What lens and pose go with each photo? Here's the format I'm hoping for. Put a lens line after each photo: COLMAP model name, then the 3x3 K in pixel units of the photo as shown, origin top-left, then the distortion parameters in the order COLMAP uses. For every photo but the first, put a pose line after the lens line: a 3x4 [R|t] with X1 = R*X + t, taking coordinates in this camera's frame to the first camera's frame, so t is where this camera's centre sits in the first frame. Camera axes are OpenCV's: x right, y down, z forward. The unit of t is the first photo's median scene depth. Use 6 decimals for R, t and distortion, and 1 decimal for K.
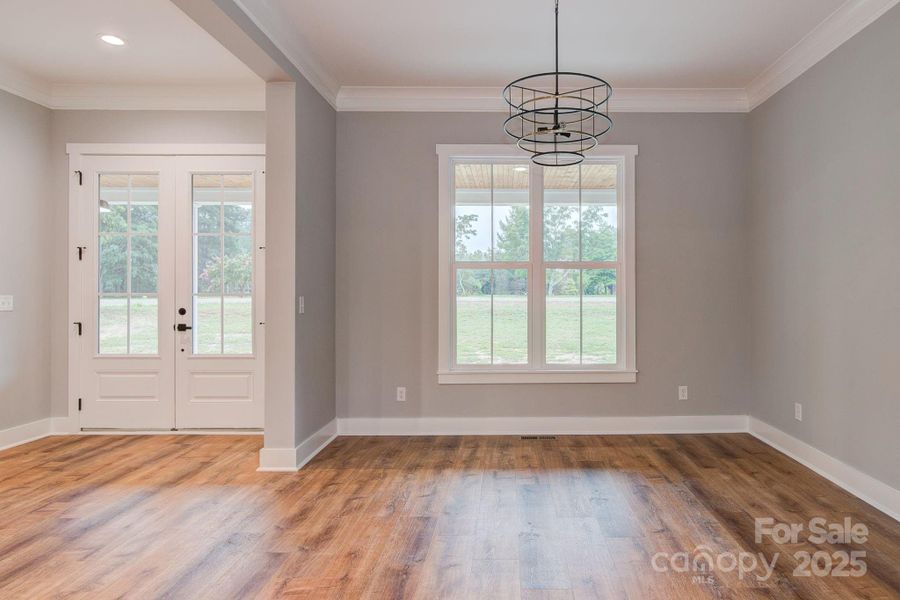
lens RADIAL K [[515.0, 0, 508.9], [0, 515.0, 293.5], [0, 0, 1]] dist [-0.003669, 0.000118]
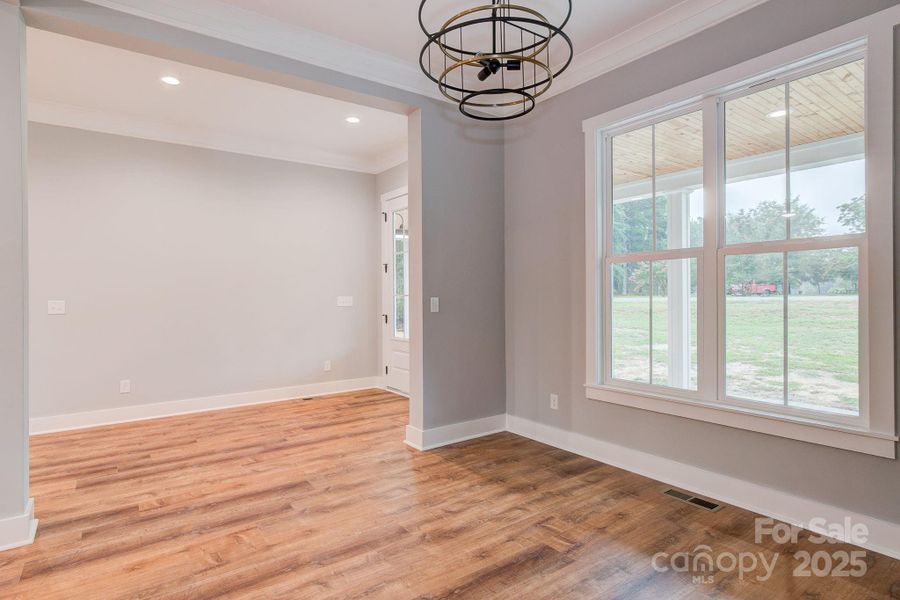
lens RADIAL K [[471.2, 0, 450.0], [0, 471.2, 300.0], [0, 0, 1]] dist [-0.002975, 0.020168]
pose [[0.587279, 0.004089, -0.809375, 0.371119], [0.007549, 0.999916, 0.010529, 0.001126], [0.809350, -0.012293, 0.587198, 0.353065]]
